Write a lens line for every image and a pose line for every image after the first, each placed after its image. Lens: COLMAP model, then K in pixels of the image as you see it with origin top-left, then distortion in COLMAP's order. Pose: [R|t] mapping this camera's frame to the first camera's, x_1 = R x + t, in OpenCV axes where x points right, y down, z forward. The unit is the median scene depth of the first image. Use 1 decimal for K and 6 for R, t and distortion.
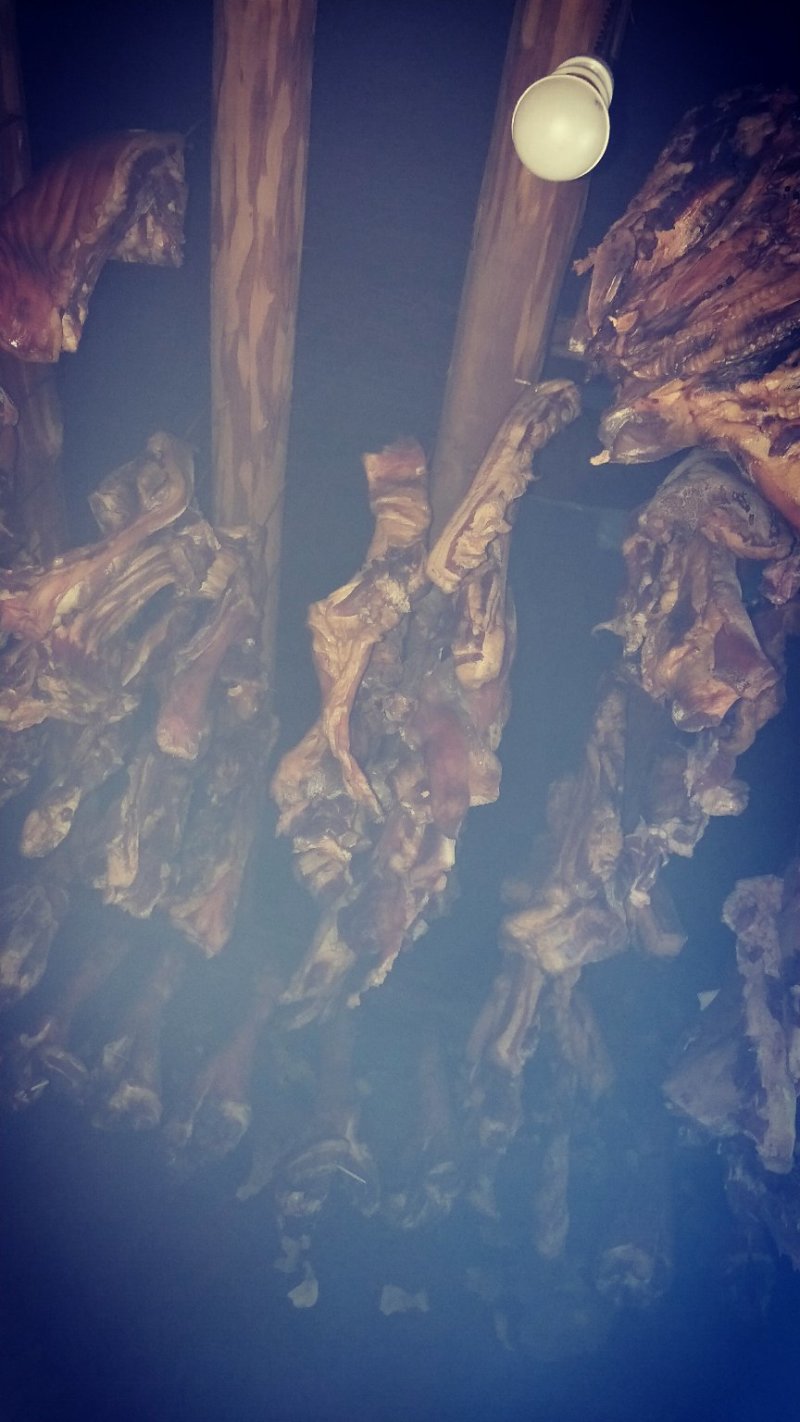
lens RADIAL K [[1140.4, 0, 400.0], [0, 1140.4, 711.0], [0, 0, 1]] dist [0.117195, -0.271384]
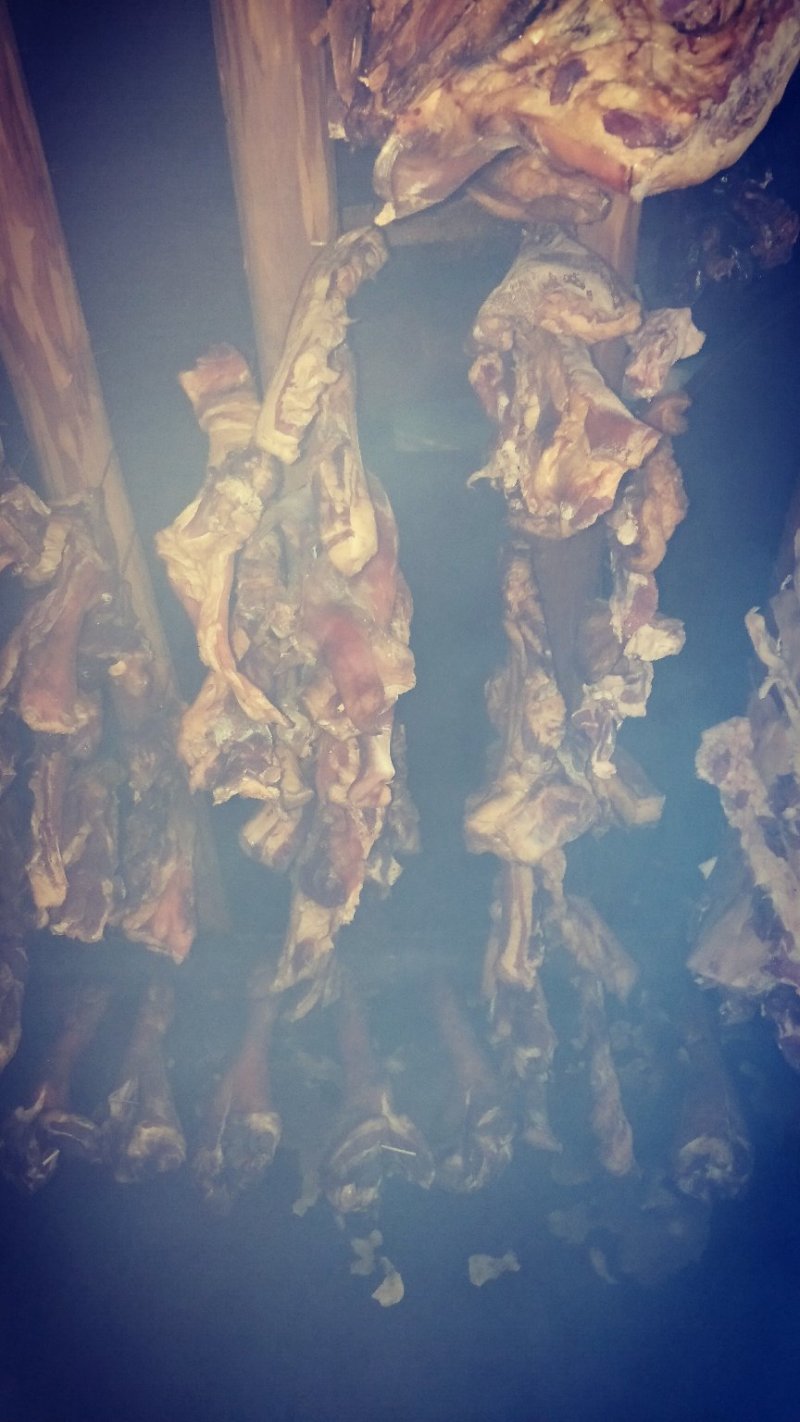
lens RADIAL K [[1140.4, 0, 400.0], [0, 1140.4, 711.0], [0, 0, 1]] dist [0.117195, -0.271384]
pose [[0.960706, -0.274903, 0.038375, 0.028307], [0.275204, 0.961382, -0.002694, 0.082927], [-0.036152, 0.013149, 0.999260, 0.079659]]
